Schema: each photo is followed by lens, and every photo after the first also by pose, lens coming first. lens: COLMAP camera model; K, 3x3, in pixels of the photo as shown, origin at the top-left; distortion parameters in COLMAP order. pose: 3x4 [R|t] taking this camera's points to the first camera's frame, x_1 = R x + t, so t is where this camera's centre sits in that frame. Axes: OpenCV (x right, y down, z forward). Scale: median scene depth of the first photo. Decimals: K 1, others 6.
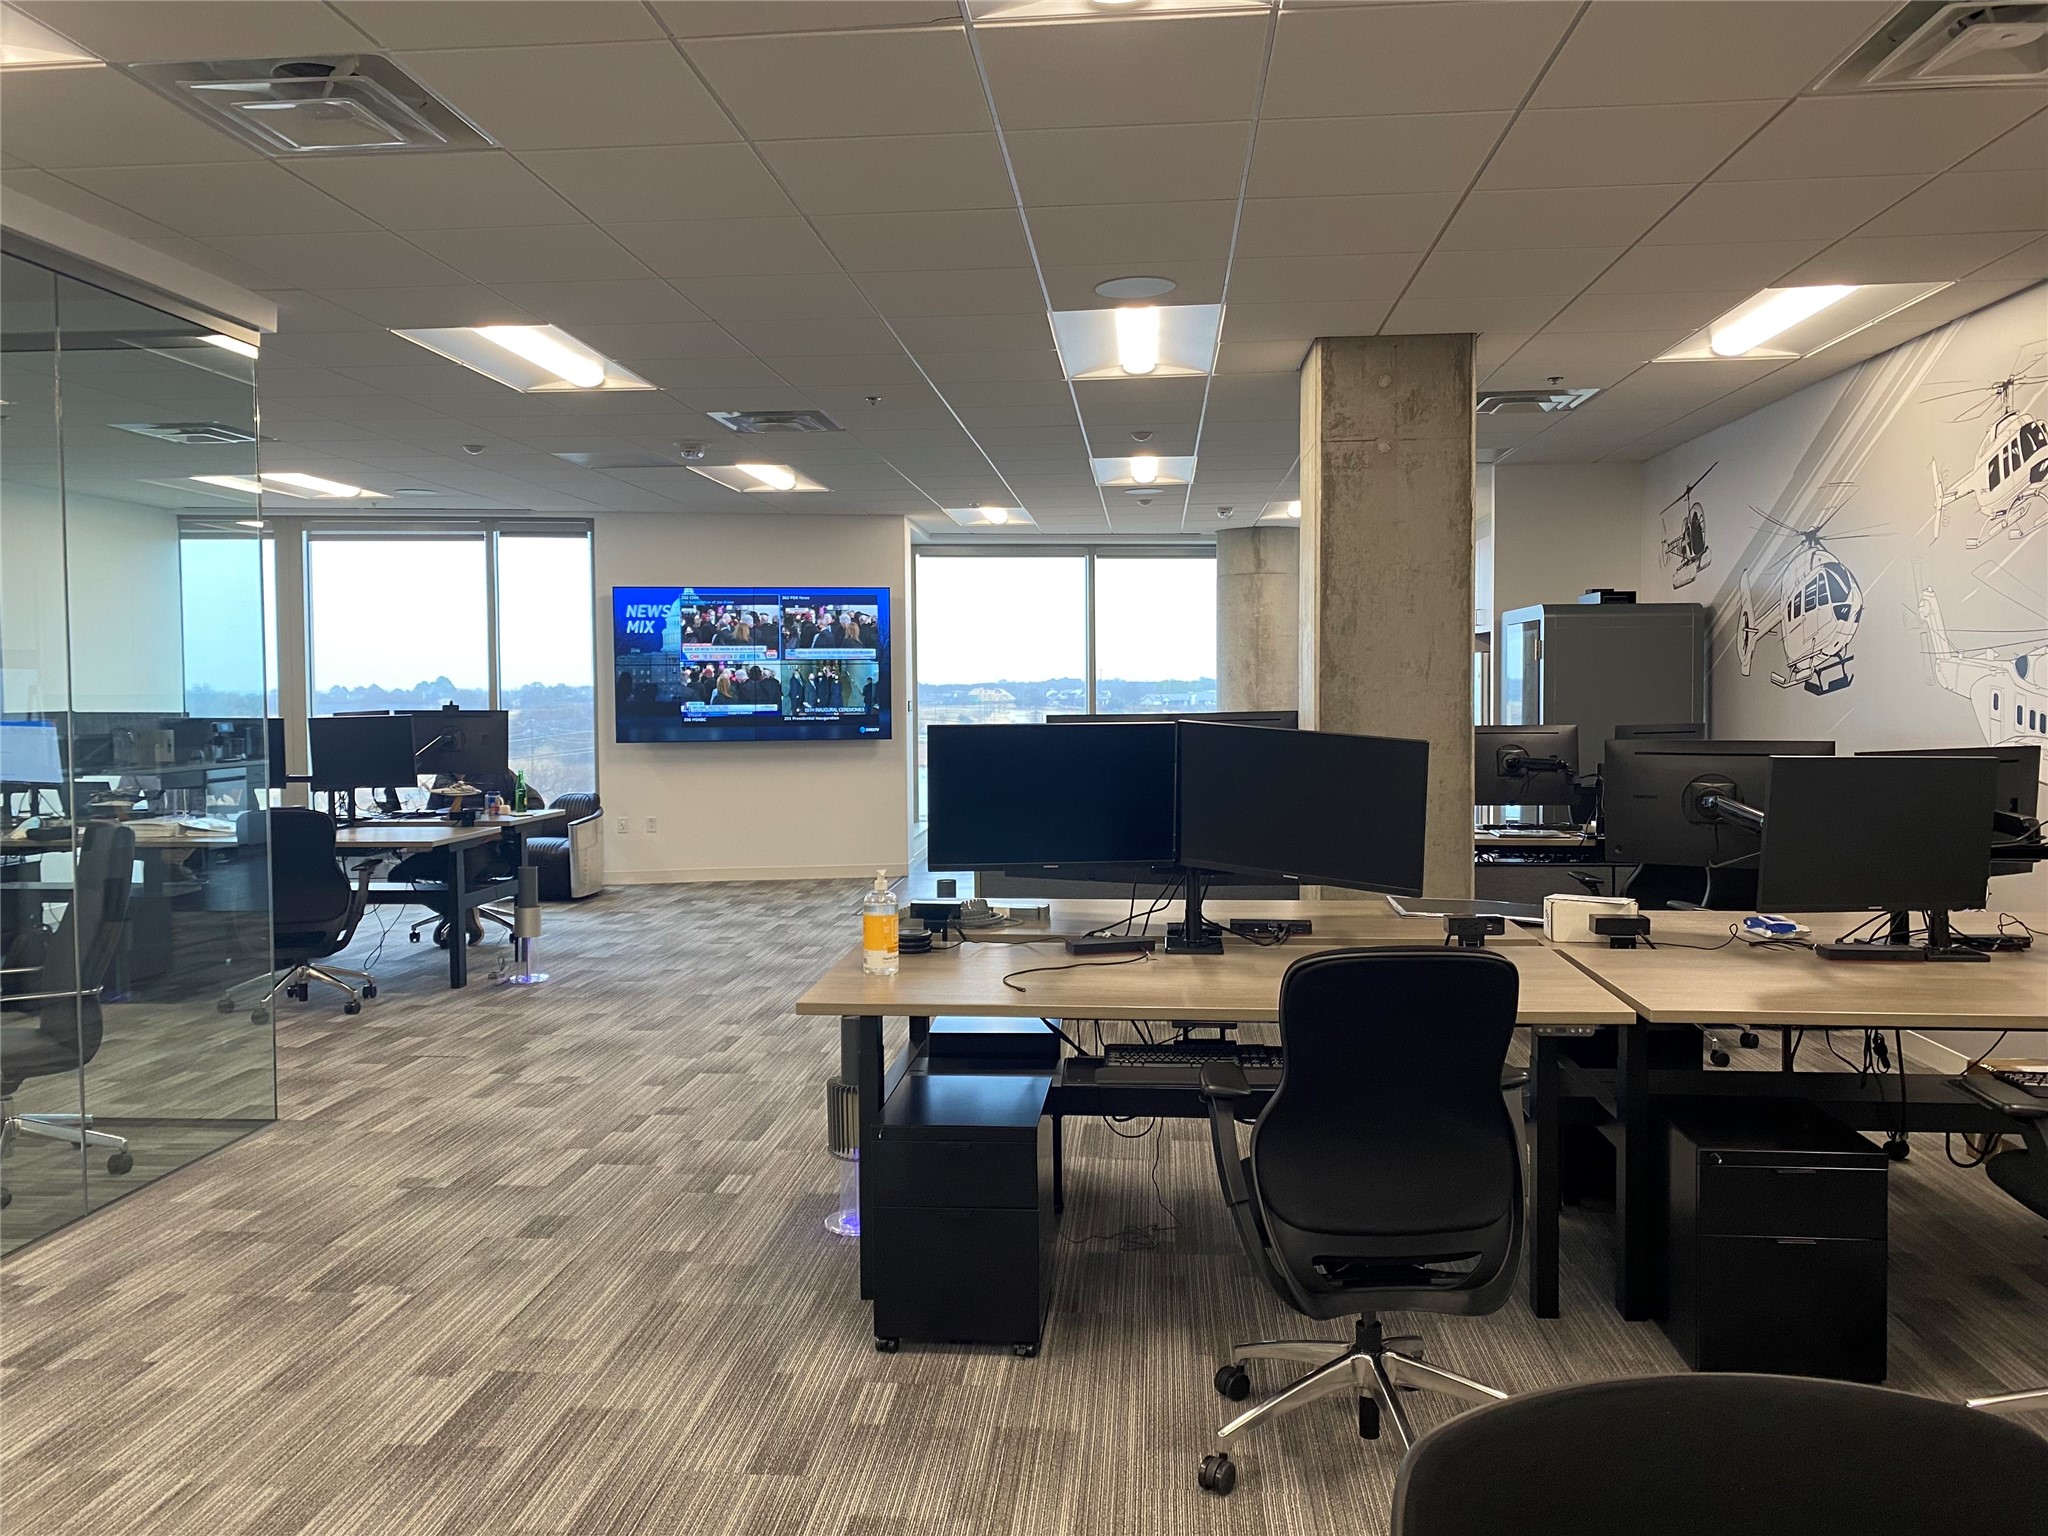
lens RADIAL K [[1573.0, 0, 1021.6], [0, 1573.0, 755.4], [0, 0, 1]] dist [0.019923, -0.003756]
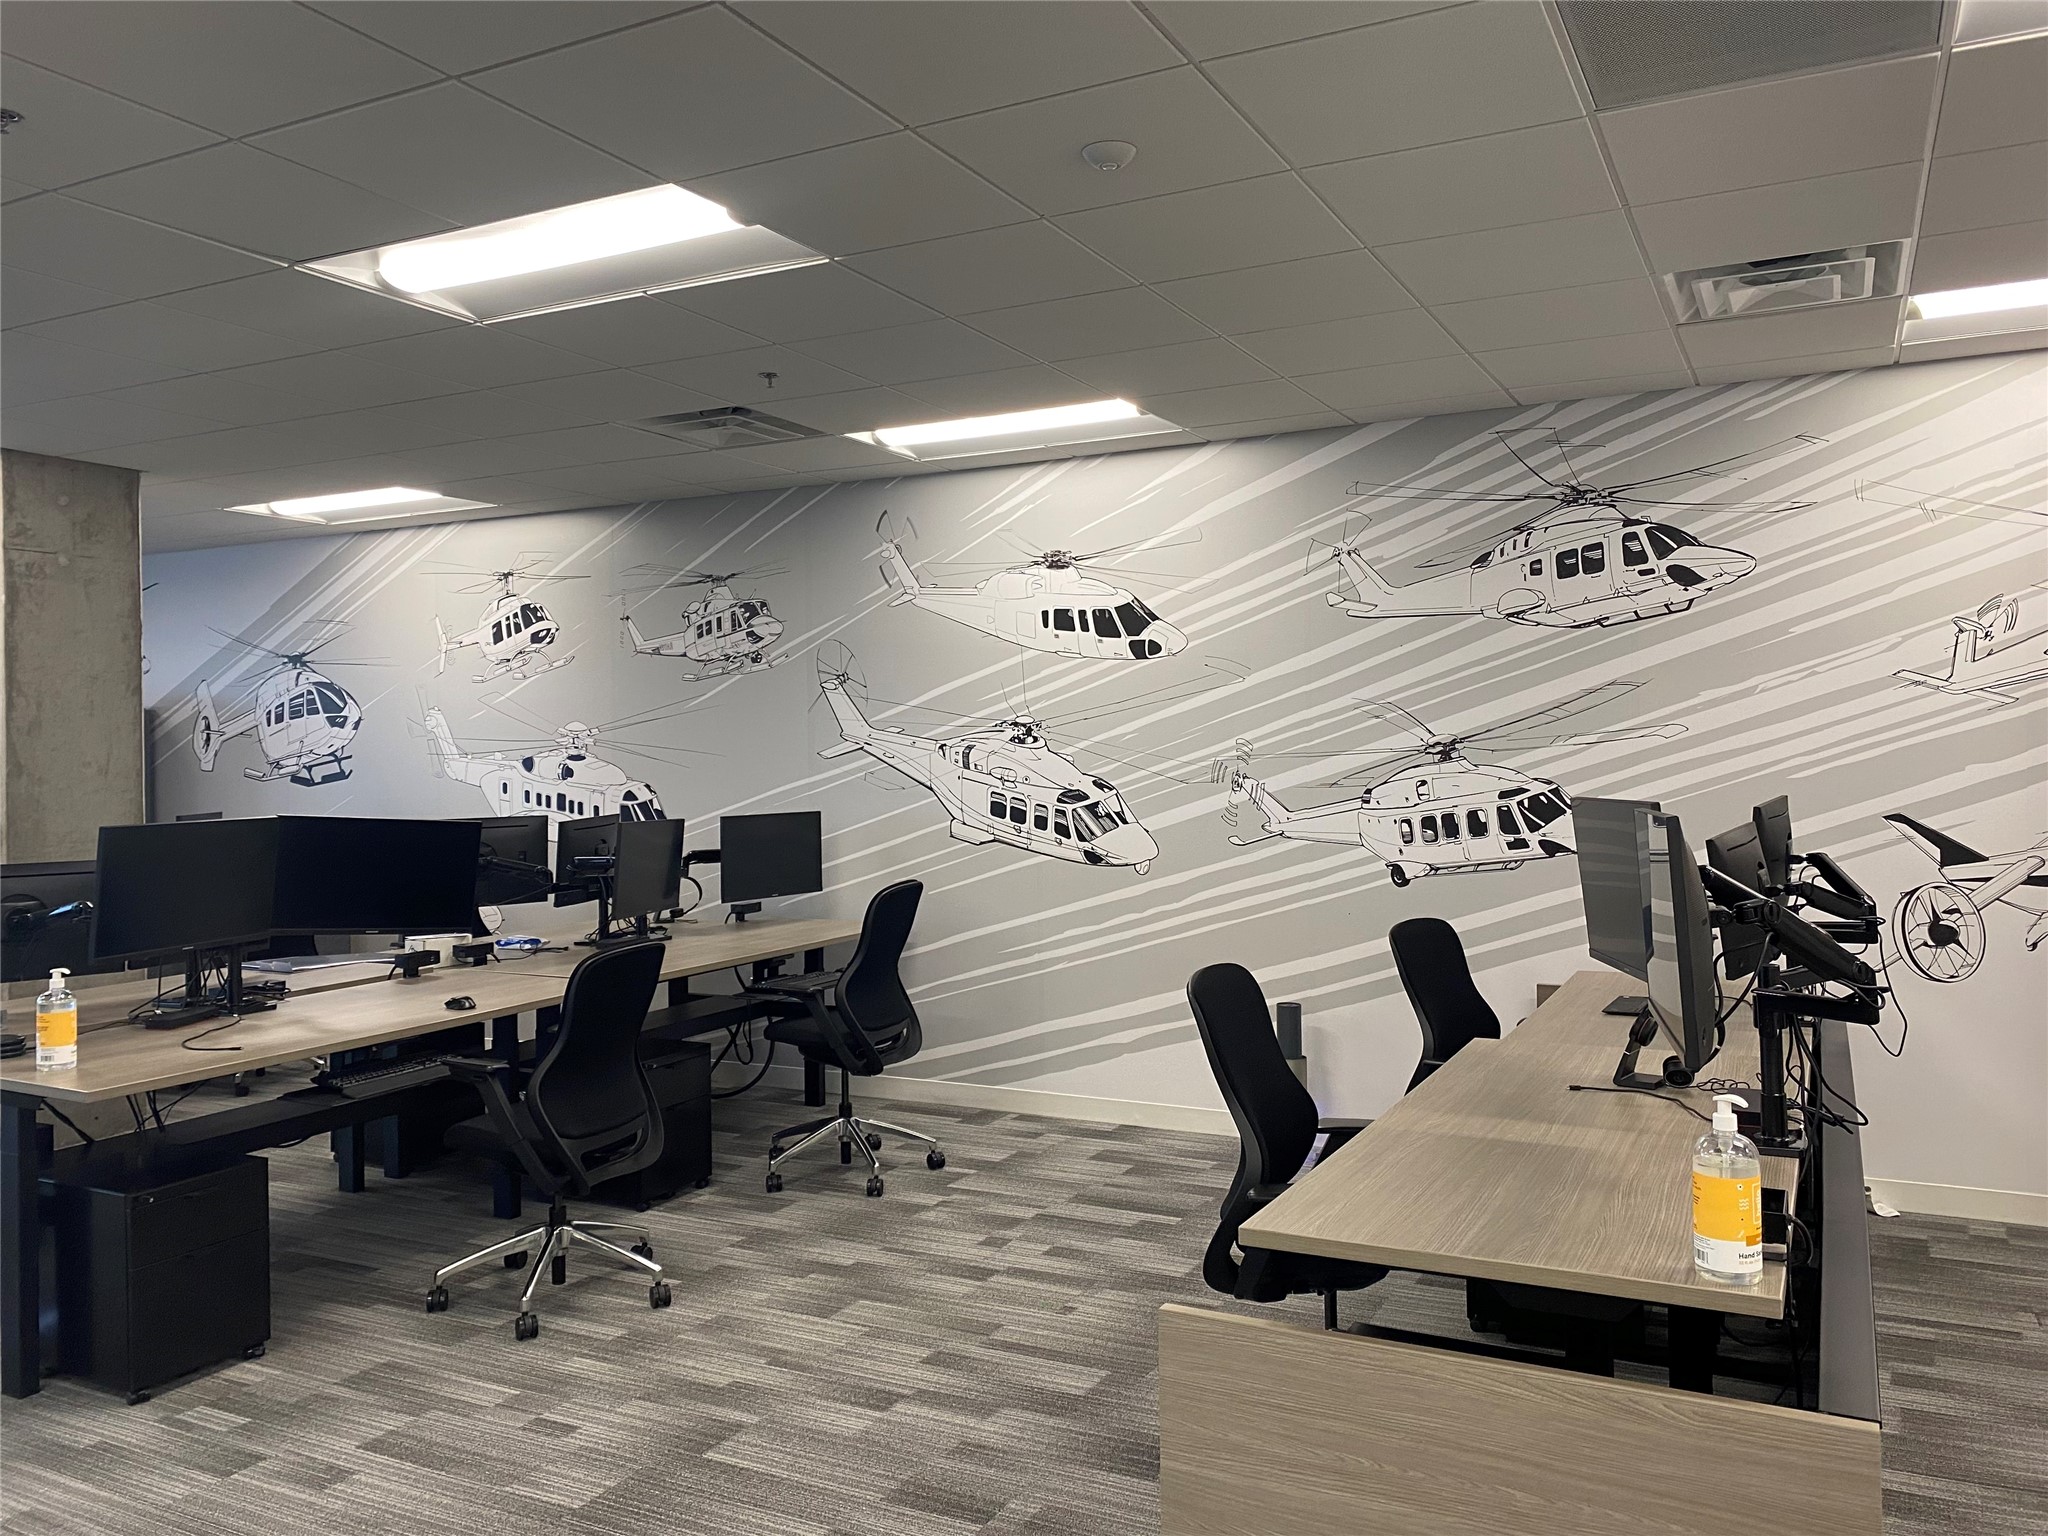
lens RADIAL K [[1573.0, 0, 1024.1], [0, 1573.0, 767.9], [0, 0, 1]] dist [0.019923, -0.003756]
pose [[0.380744, -0.007812, 0.924648, -0.515351], [0.052062, 0.998559, -0.013001, -0.007890], [-0.923214, 0.053089, 0.380602, -0.001230]]
